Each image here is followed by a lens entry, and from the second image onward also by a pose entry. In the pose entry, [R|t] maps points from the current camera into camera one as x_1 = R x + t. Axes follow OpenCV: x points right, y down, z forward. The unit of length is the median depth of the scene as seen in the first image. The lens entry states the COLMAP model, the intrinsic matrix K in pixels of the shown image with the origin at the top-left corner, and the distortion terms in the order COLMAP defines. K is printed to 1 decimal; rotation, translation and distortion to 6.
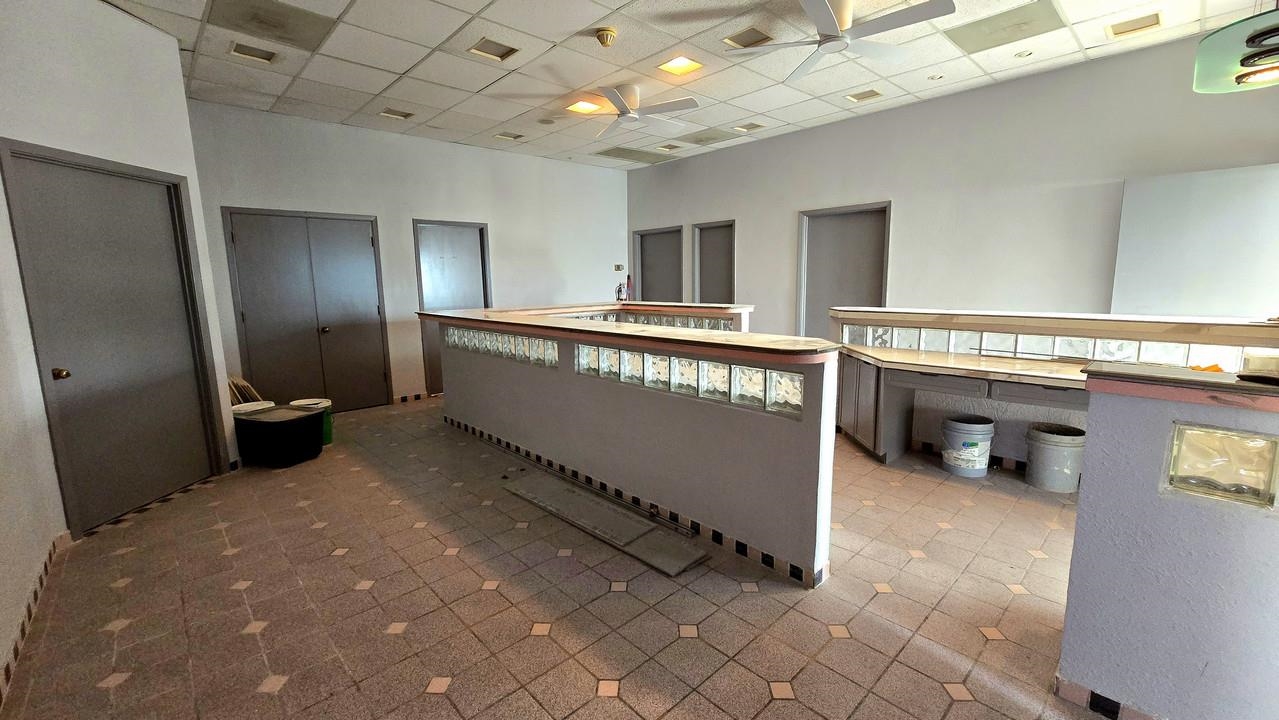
lens RADIAL K [[523.9, 0, 637.6], [0, 523.9, 360.7], [0, 0, 1]] dist [-0.001883, 0.000410]
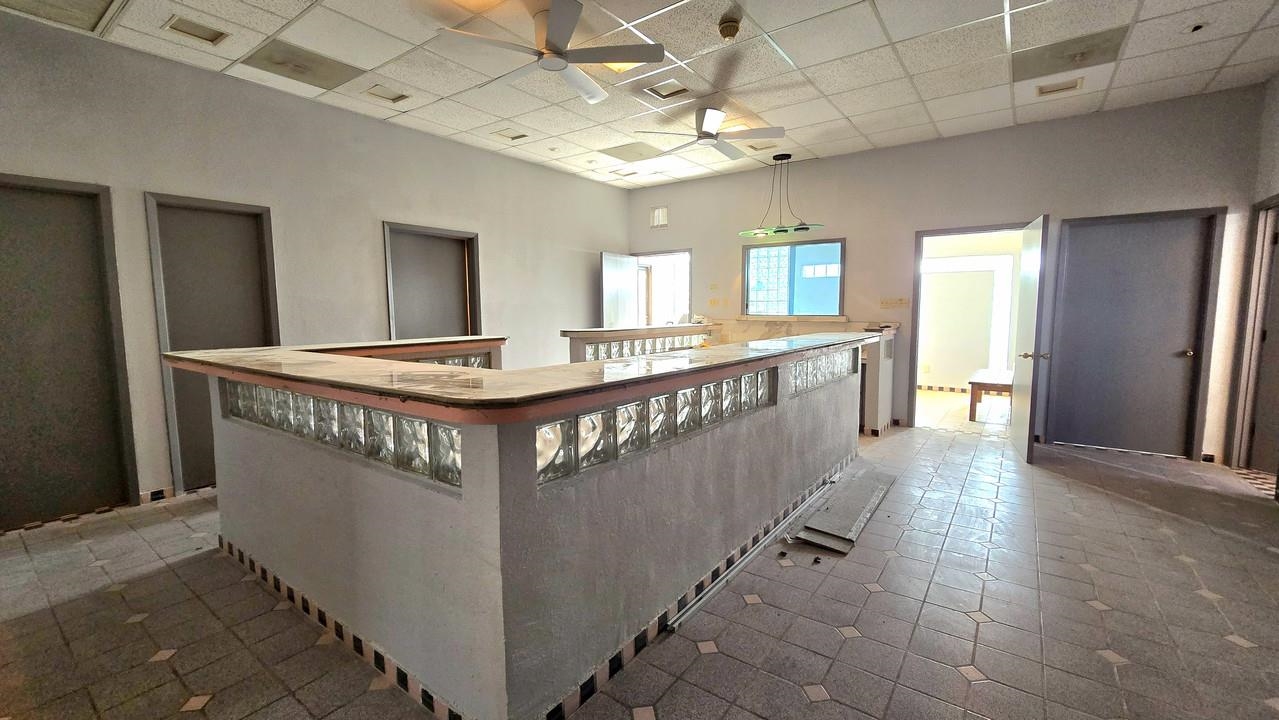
lens RADIAL K [[523.9, 0, 637.6], [0, 523.9, 360.7], [0, 0, 1]] dist [-0.001883, 0.000410]
pose [[-0.184007, -0.080115, 0.979655, -0.596198], [0.163595, 0.980275, 0.110893, -0.114164], [-0.969215, 0.180672, -0.167271, 0.871052]]
